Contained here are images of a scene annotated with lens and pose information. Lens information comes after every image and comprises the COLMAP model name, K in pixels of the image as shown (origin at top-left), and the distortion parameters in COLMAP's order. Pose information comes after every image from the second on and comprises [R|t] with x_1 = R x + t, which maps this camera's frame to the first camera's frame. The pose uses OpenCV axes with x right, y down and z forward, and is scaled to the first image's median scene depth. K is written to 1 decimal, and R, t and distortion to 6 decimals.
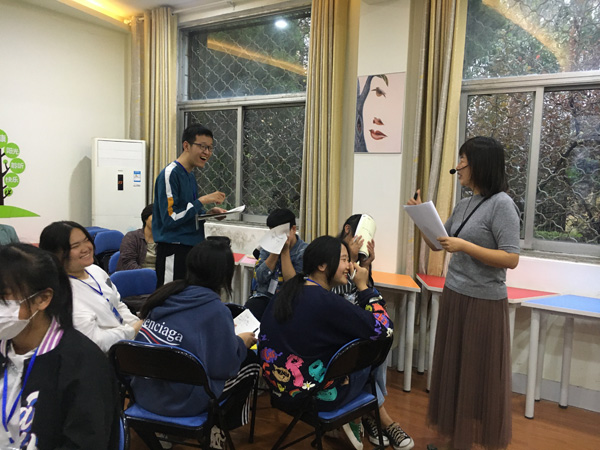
lens RADIAL K [[511.5, 0, 301.2], [0, 511.5, 222.7], [0, 0, 1]] dist [0.056083, -0.053794]
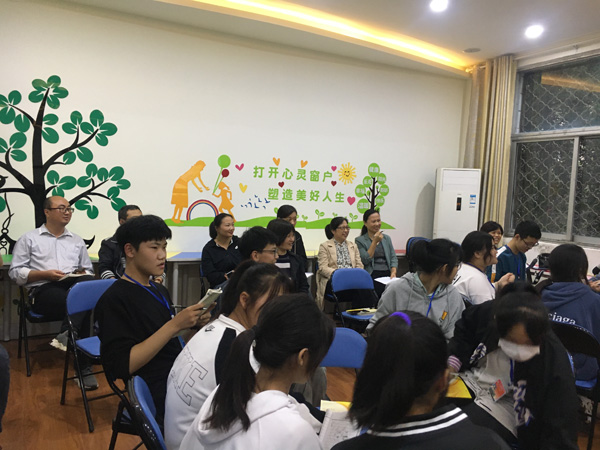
lens RADIAL K [[511.5, 0, 305.9], [0, 511.5, 223.3], [0, 0, 1]] dist [0.056083, -0.053794]
pose [[0.877357, 0.039366, -0.478220, -0.088052], [-0.057987, 0.998023, -0.024230, 0.016940], [0.476321, 0.048989, 0.877906, -0.227440]]
